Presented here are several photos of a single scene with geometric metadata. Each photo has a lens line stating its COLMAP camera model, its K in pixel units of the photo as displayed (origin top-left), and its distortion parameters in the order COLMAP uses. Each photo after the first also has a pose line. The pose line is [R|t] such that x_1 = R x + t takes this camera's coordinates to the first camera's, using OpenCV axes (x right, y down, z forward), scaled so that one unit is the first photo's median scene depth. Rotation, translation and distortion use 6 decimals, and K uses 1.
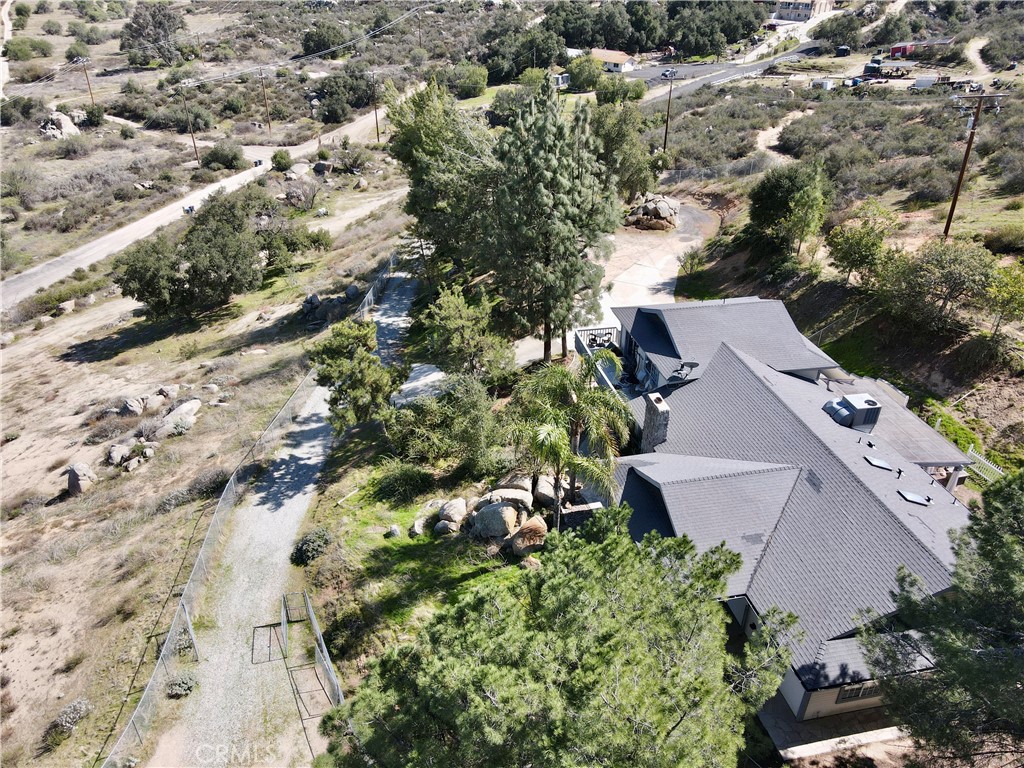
lens RADIAL K [[739.3, 0, 513.9], [0, 739.3, 388.4], [0, 0, 1]] dist [-0.000818, 0.000242]
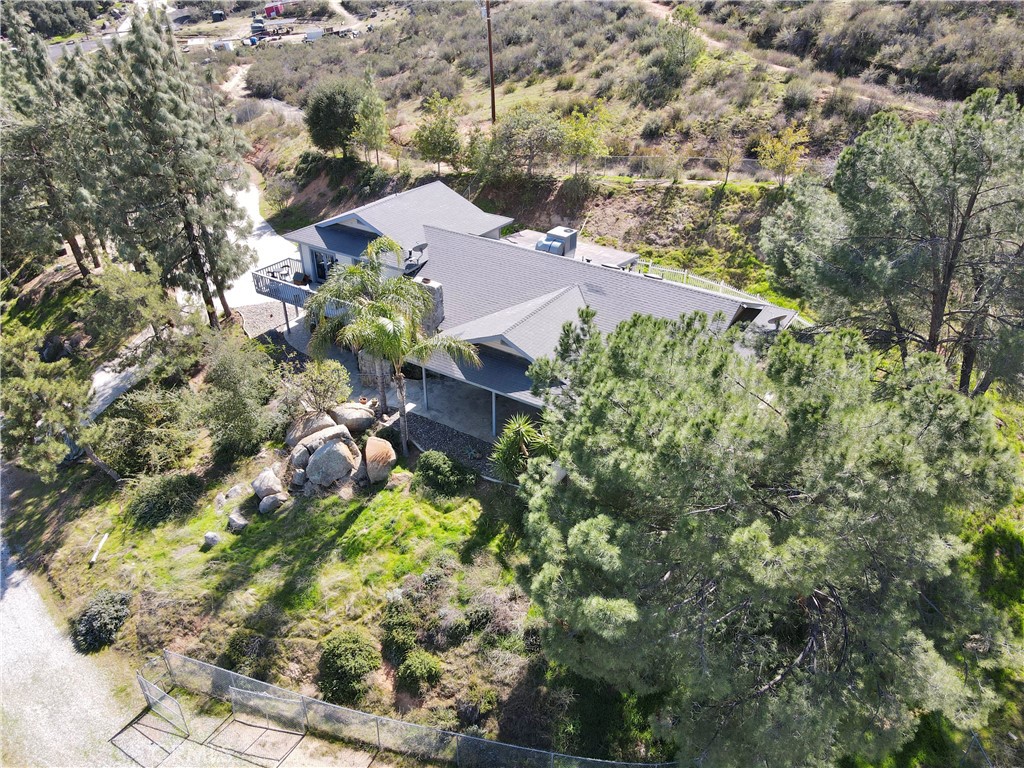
lens RADIAL K [[739.3, 0, 516.0], [0, 739.3, 383.8], [0, 0, 1]] dist [-0.000818, 0.000242]
pose [[0.708875, -0.371619, 0.599496, -0.296652], [0.362350, 0.921084, 0.142504, 0.036985], [-0.605143, 0.116210, 0.787589, 0.127112]]
